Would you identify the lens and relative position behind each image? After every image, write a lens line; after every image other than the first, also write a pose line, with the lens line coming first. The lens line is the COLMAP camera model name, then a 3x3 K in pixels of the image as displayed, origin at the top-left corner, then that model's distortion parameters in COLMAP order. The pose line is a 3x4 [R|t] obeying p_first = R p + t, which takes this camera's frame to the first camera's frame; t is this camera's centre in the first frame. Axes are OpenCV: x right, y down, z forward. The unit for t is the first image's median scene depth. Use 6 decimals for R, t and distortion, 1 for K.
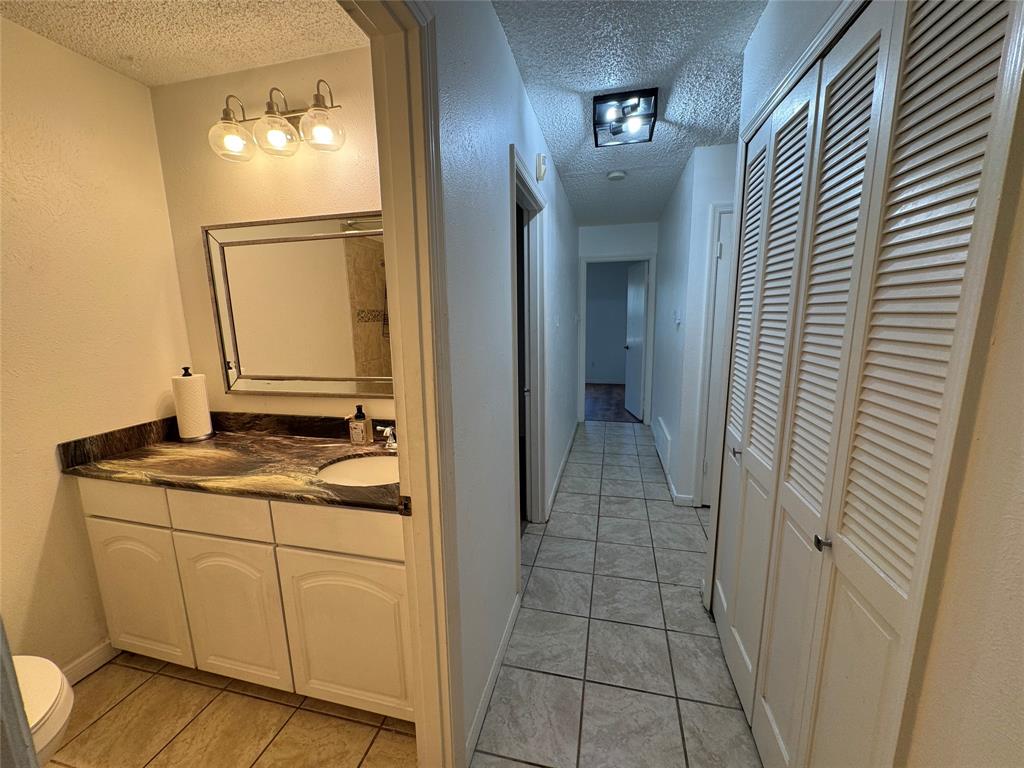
lens RADIAL K [[409.6, 0, 513.2], [0, 409.6, 385.3], [0, 0, 1]] dist [-0.002939, 0.000200]
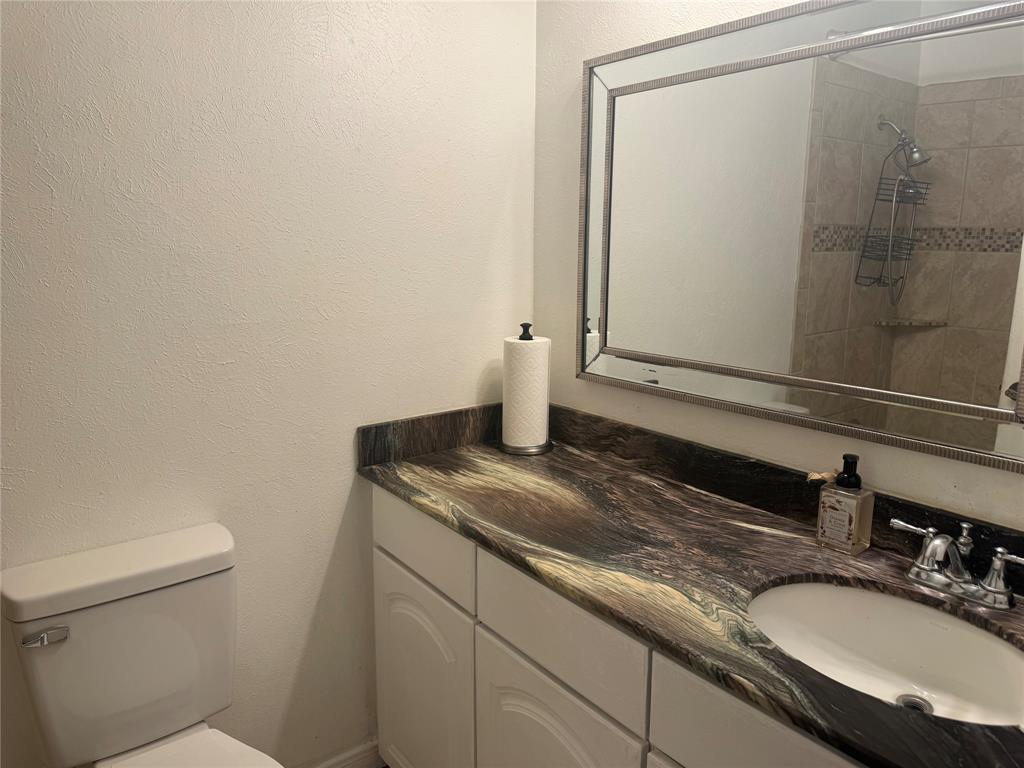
lens RADIAL K [[718.7, 0, 512.0], [0, 718.7, 384.0], [0, 0, 1]] dist [0.119932, -0.196886]
pose [[0.784027, 0.144336, -0.603712, -0.218250], [-0.126609, 0.989329, 0.072105, -0.033149], [0.607677, 0.019903, 0.793935, 0.214040]]
